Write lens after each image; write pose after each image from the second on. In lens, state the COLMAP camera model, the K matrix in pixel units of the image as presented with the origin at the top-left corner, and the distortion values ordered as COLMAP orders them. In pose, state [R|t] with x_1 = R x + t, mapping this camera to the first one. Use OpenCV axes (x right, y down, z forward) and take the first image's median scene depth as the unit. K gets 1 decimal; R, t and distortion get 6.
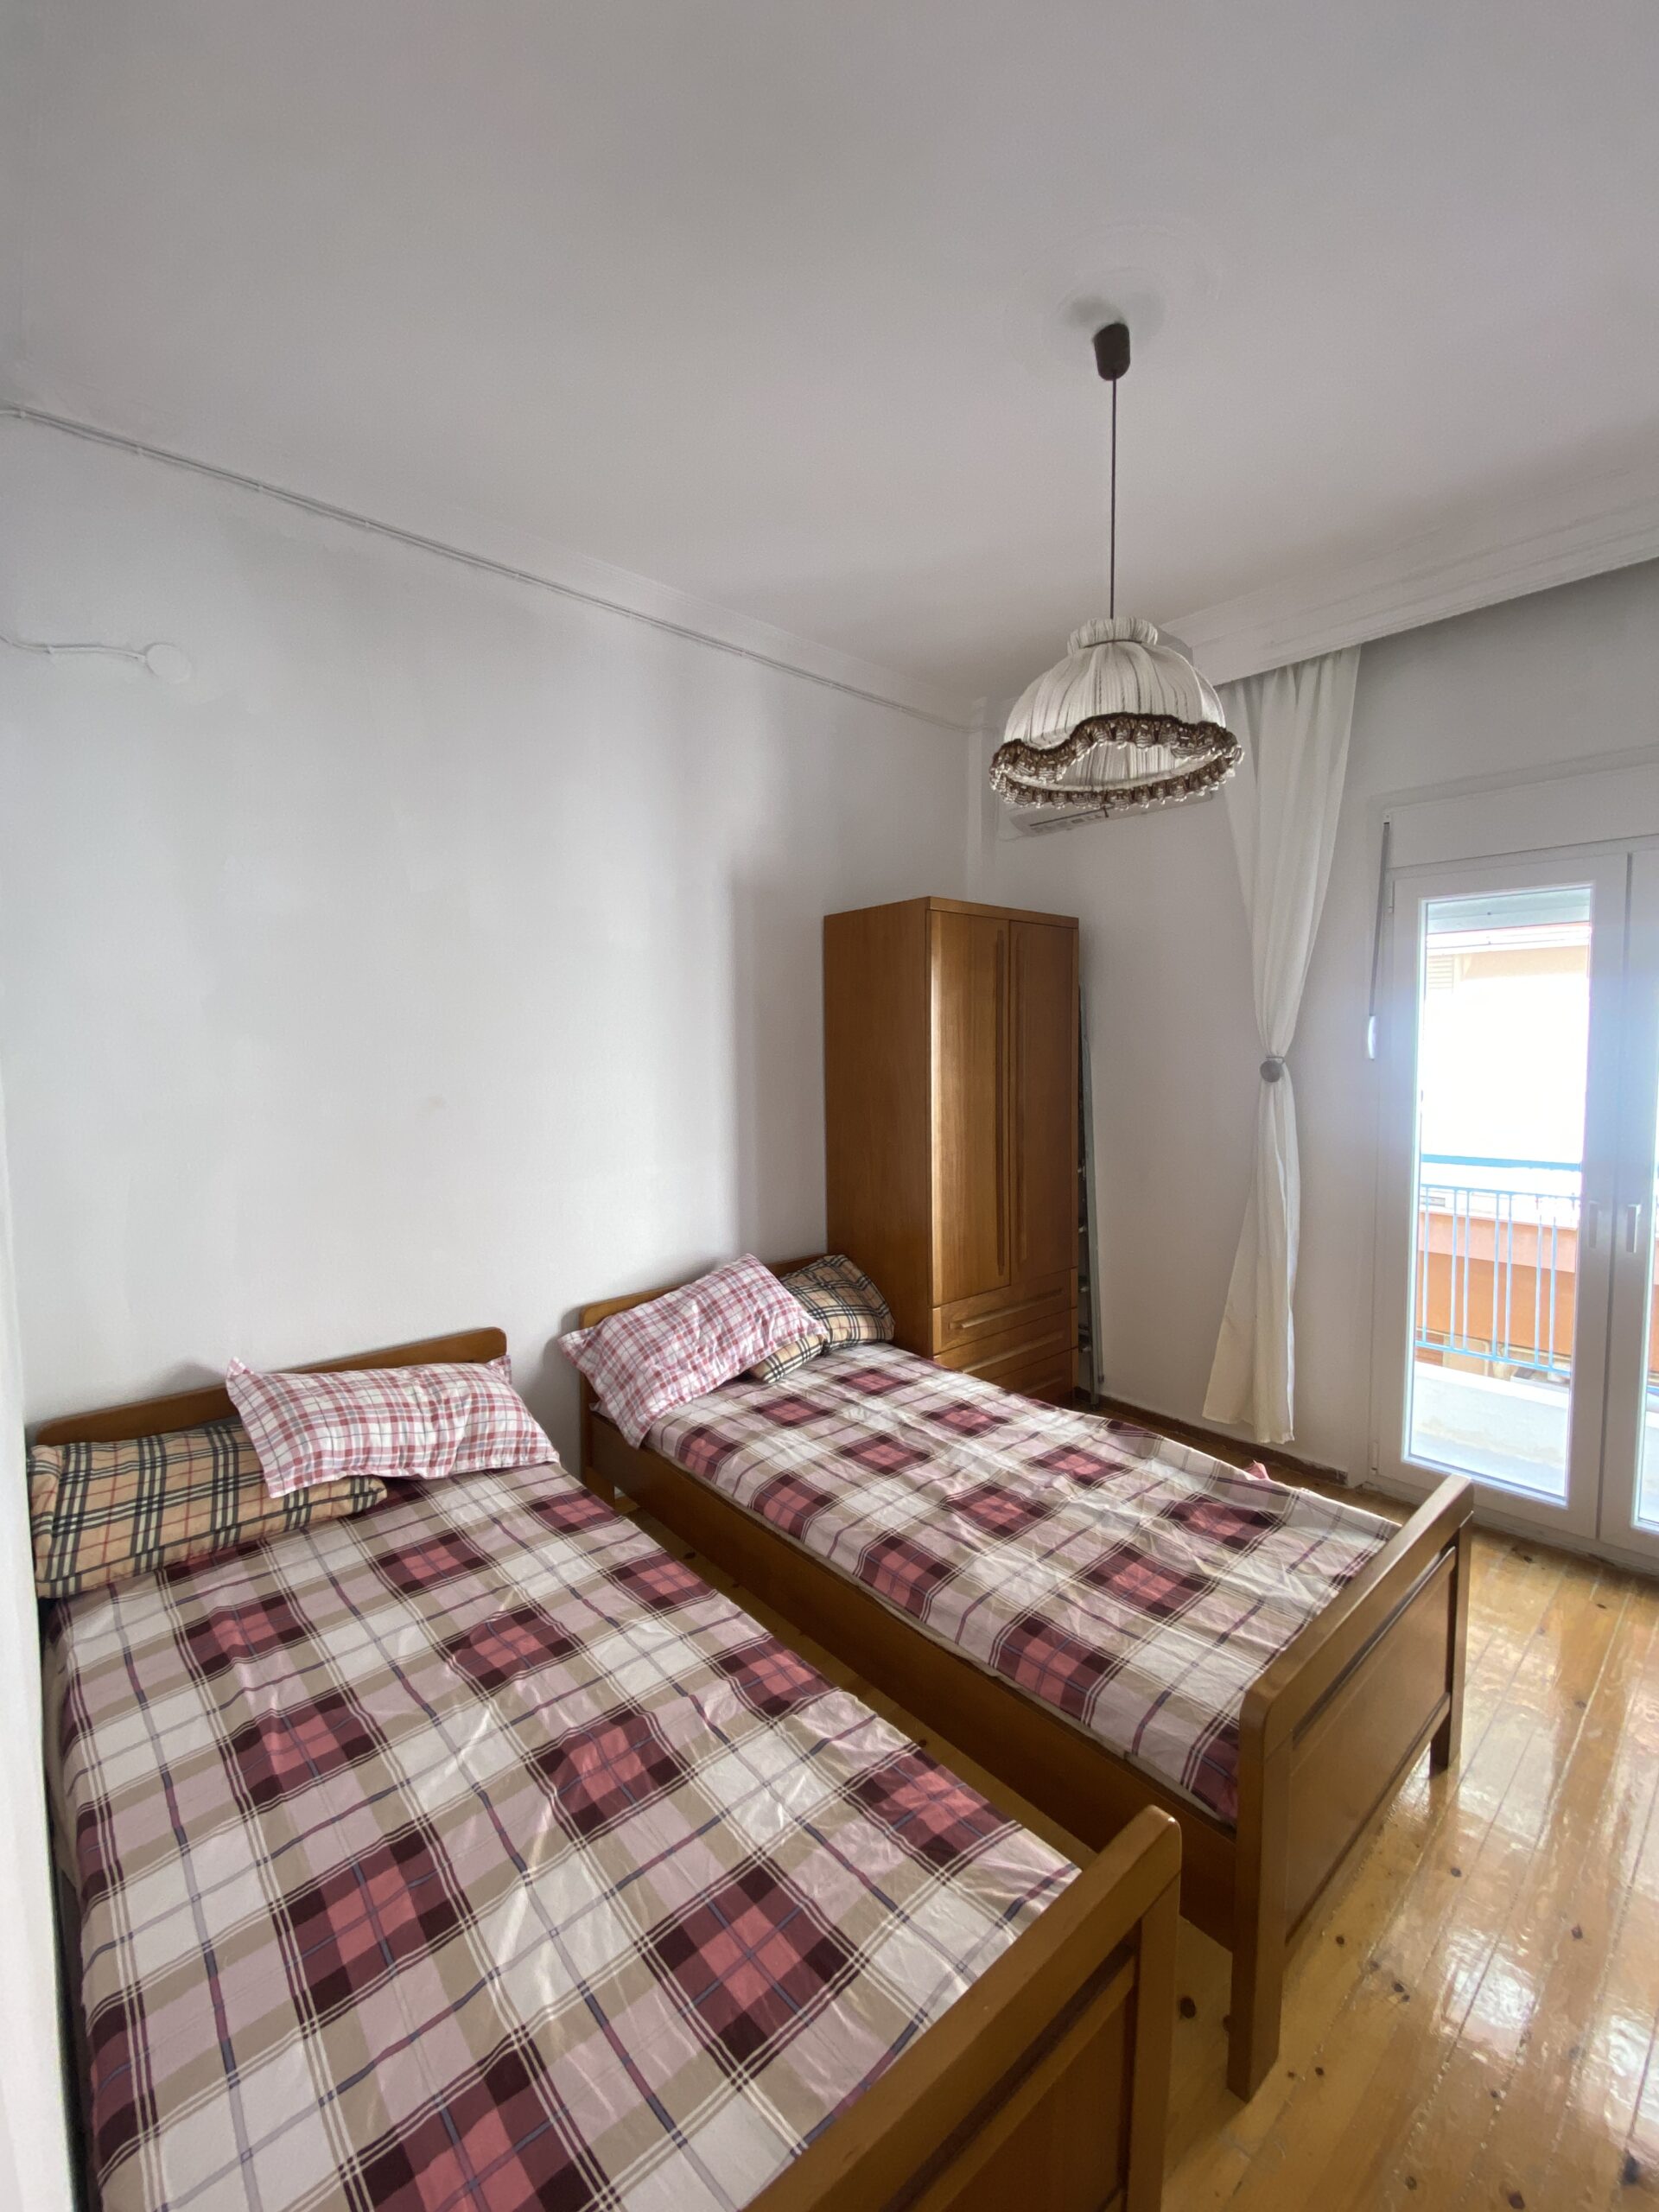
lens RADIAL K [[901.1, 0, 836.5], [0, 901.1, 1095.0], [0, 0, 1]] dist [0.060853, -0.047670]
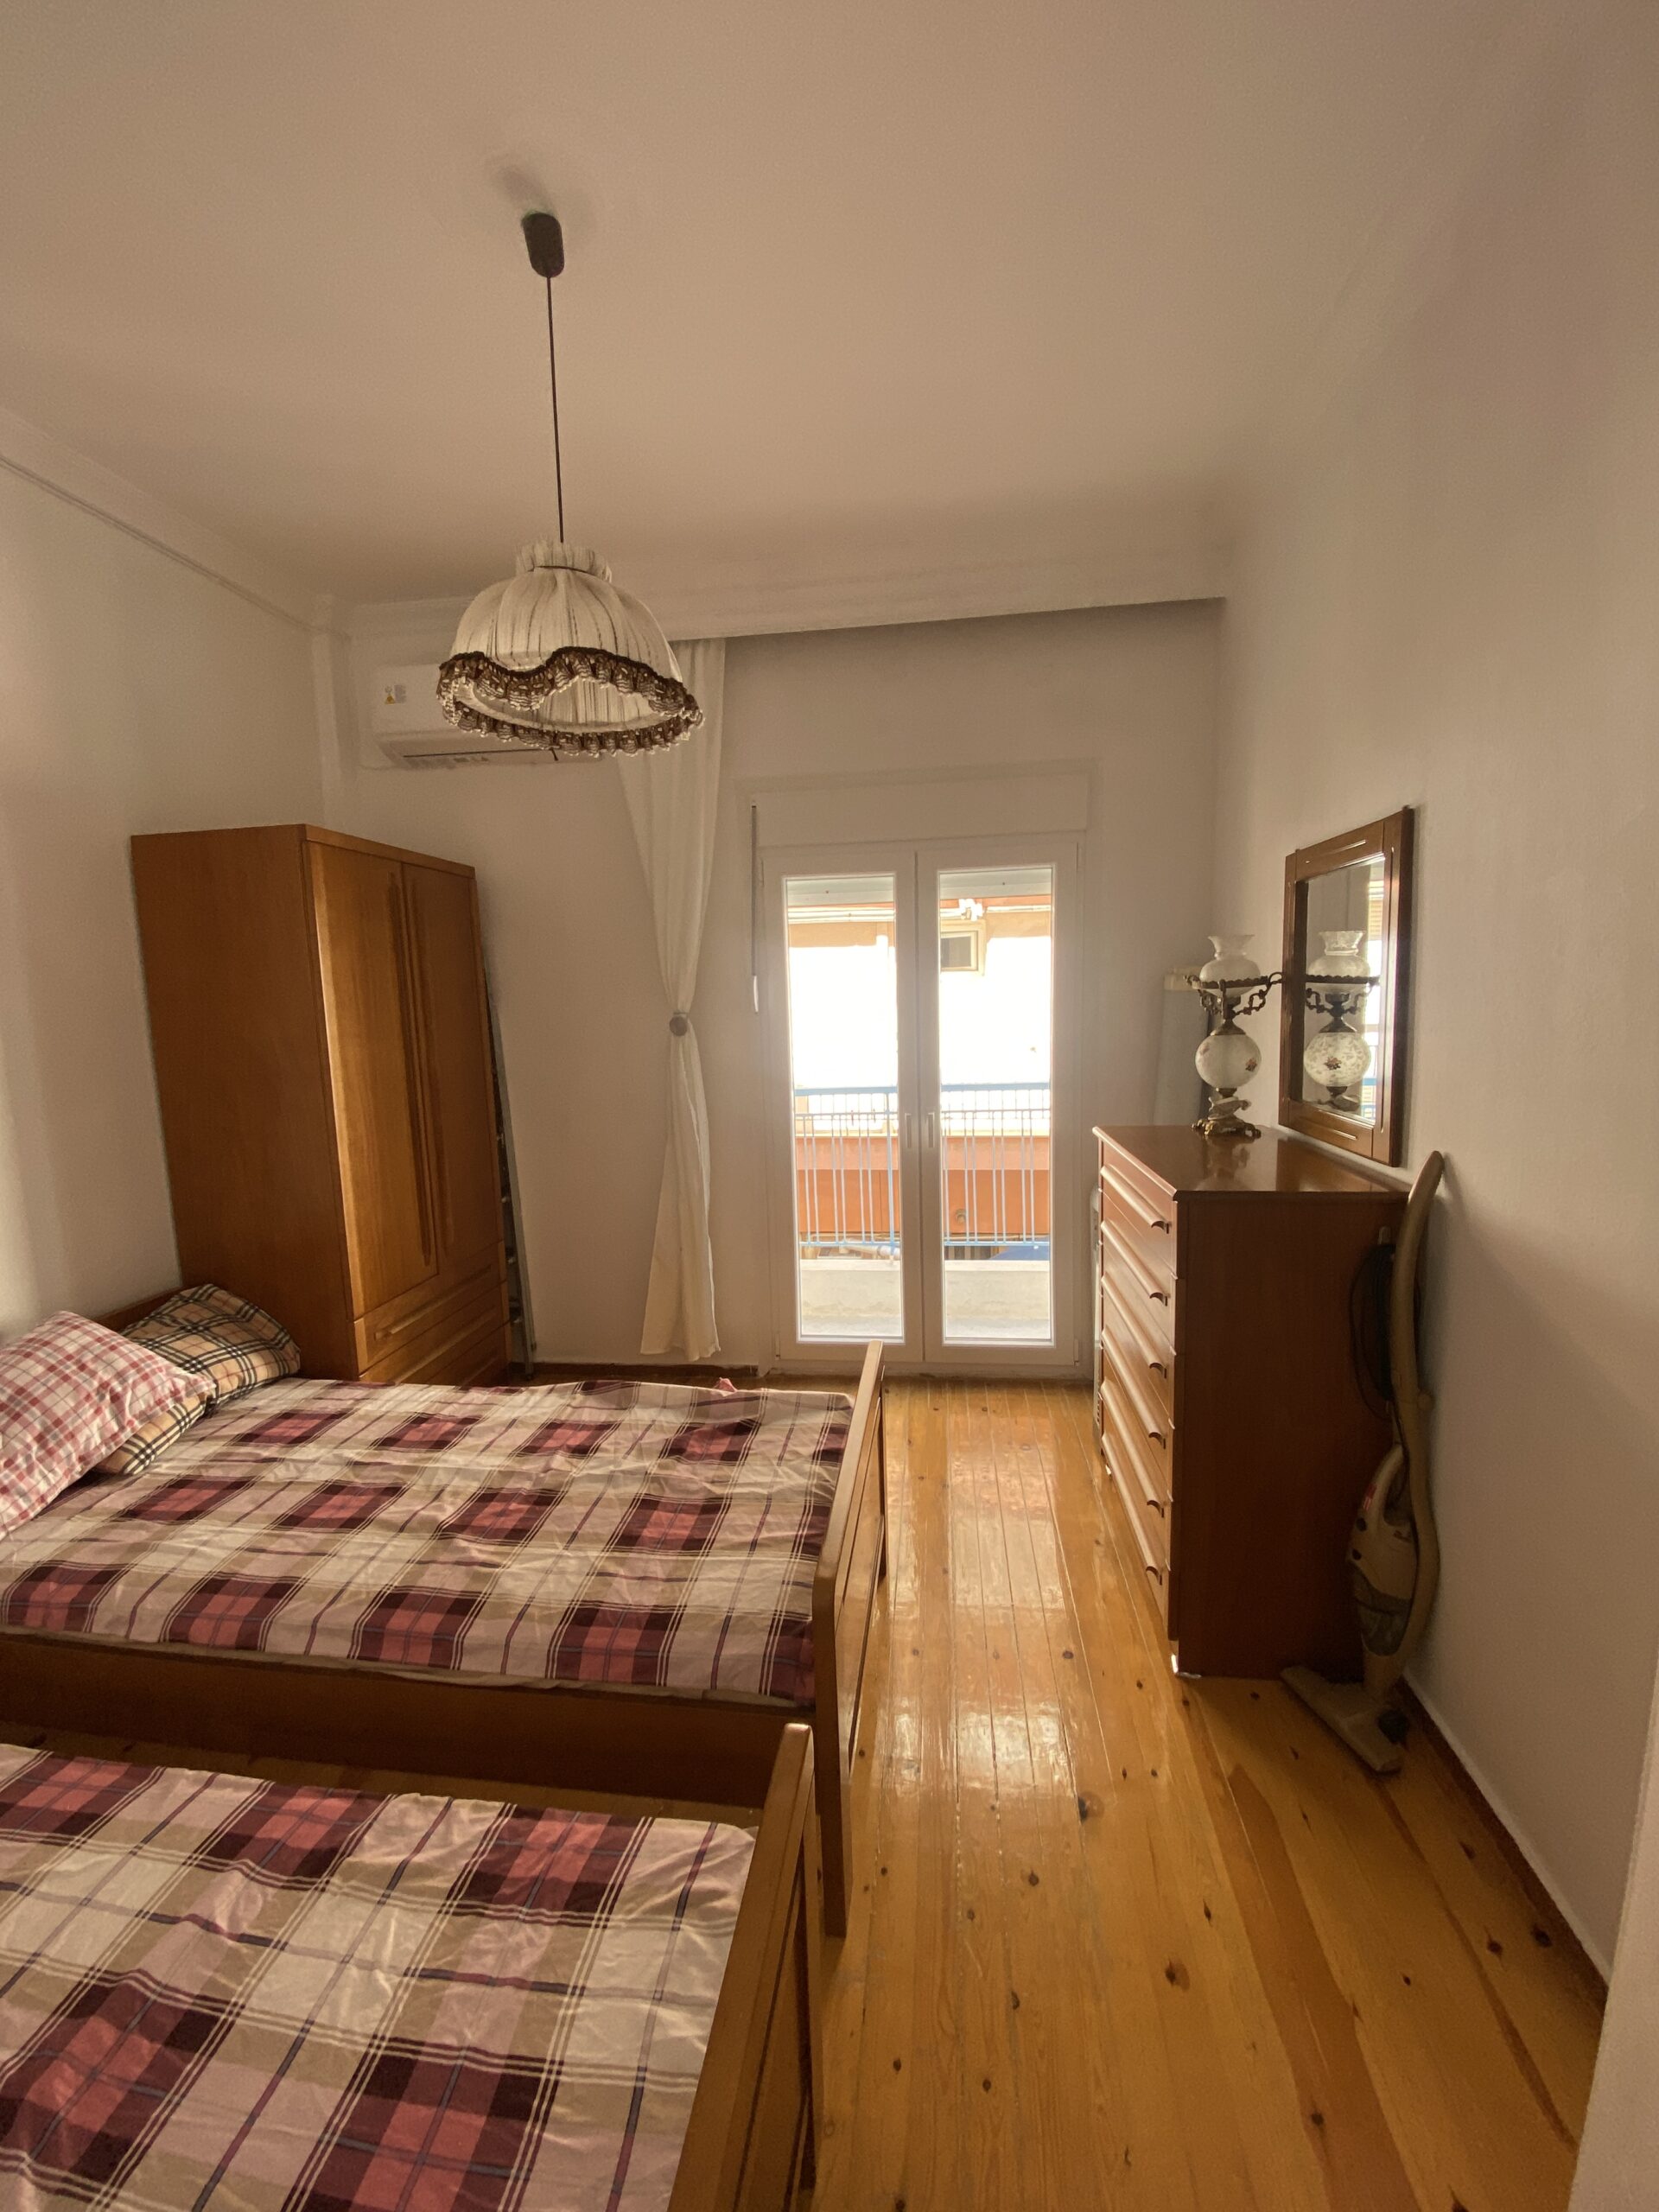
lens RADIAL K [[892.9, 0, 826.9], [0, 892.9, 1099.8], [0, 0, 1]] dist [0.030088, -0.025635]
pose [[0.761377, -0.093978, 0.641462, -0.093625], [0.062761, 0.995475, 0.071349, -0.004220], [-0.645264, -0.014065, 0.763830, 0.083281]]
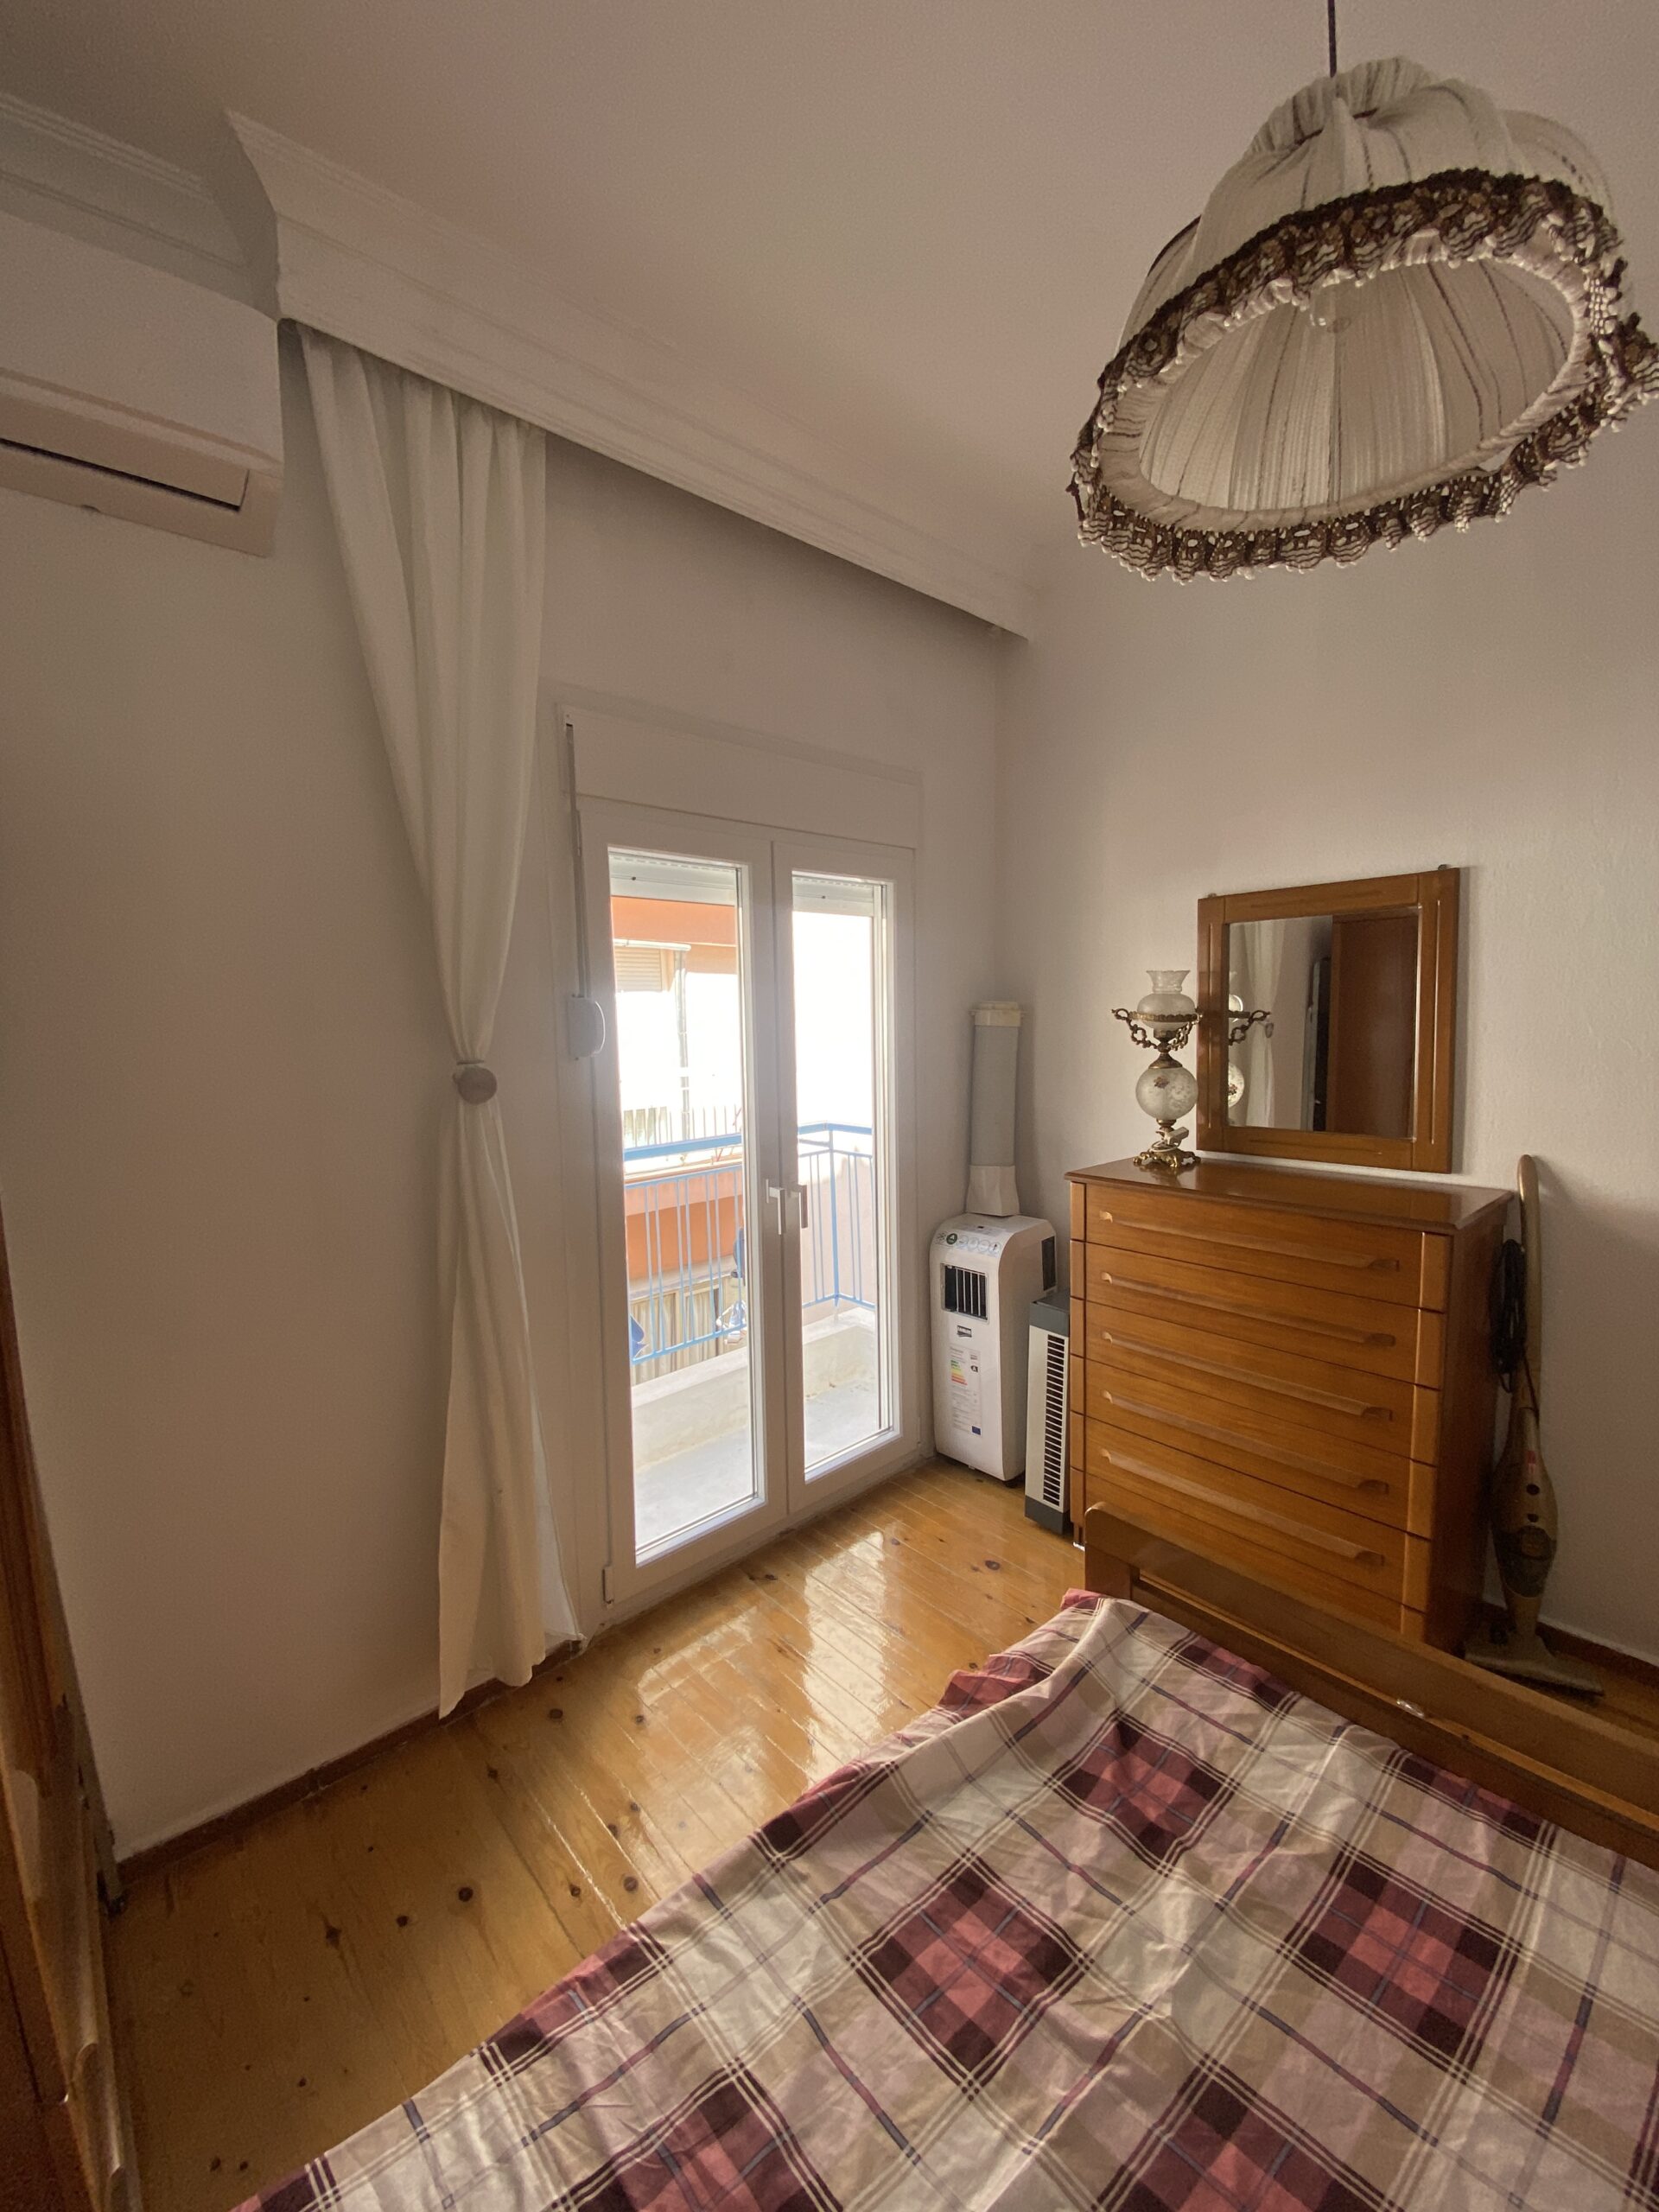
lens RADIAL K [[892.9, 0, 826.9], [0, 892.9, 1099.8], [0, 0, 1]] dist [0.030088, -0.025635]
pose [[0.018057, -0.087253, 0.996023, -0.128956], [0.076236, 0.993405, 0.085641, -0.058132], [-0.996926, 0.074387, 0.024590, 0.913886]]
